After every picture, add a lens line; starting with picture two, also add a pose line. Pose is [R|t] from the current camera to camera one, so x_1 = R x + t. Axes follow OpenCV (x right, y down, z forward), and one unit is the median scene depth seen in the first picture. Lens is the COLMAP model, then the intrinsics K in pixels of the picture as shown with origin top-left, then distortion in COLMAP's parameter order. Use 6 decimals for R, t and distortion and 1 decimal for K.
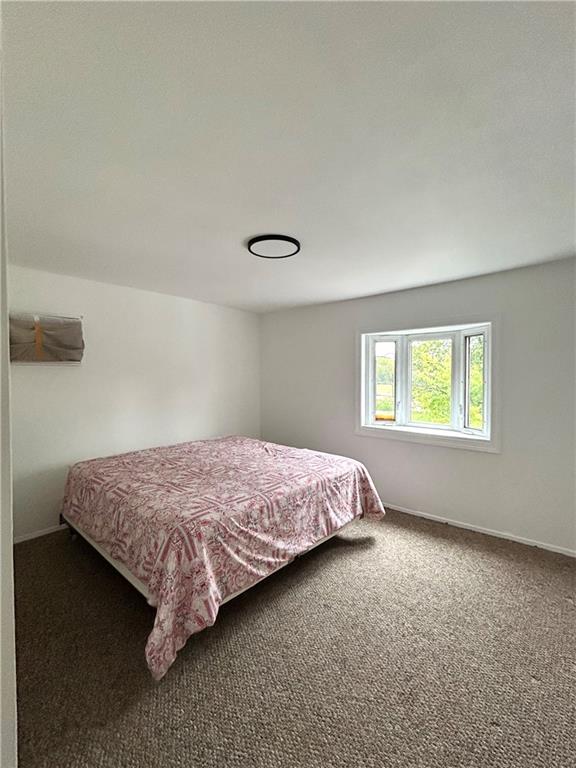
lens RADIAL K [[335.7, 0, 288.4], [0, 335.7, 382.6], [0, 0, 1]] dist [-0.000344, -0.000095]
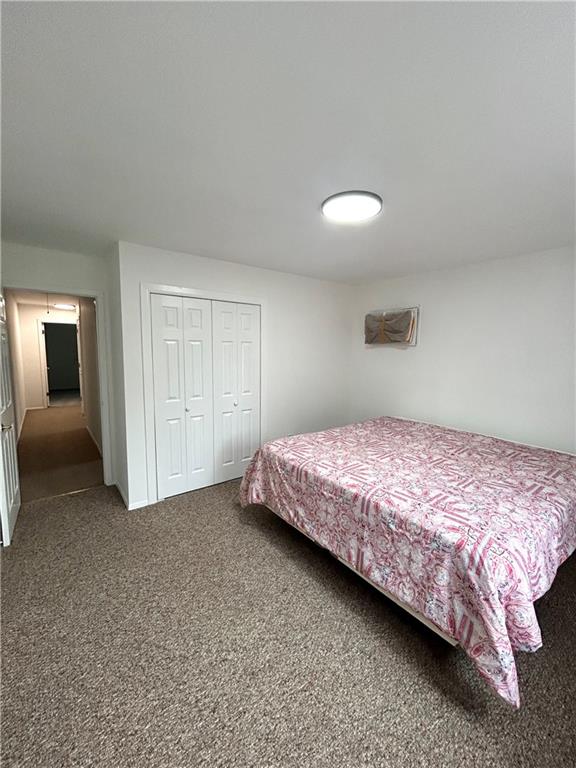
lens RADIAL K [[311.3, 0, 288.0], [0, 311.3, 384.0], [0, 0, 1]] dist [-0.001404, 0.001234]
pose [[-0.175988, 0.108557, -0.978388, 0.849701], [-0.043553, 0.992069, 0.117909, -0.033805], [0.983428, 0.063363, -0.169864, 1.026240]]
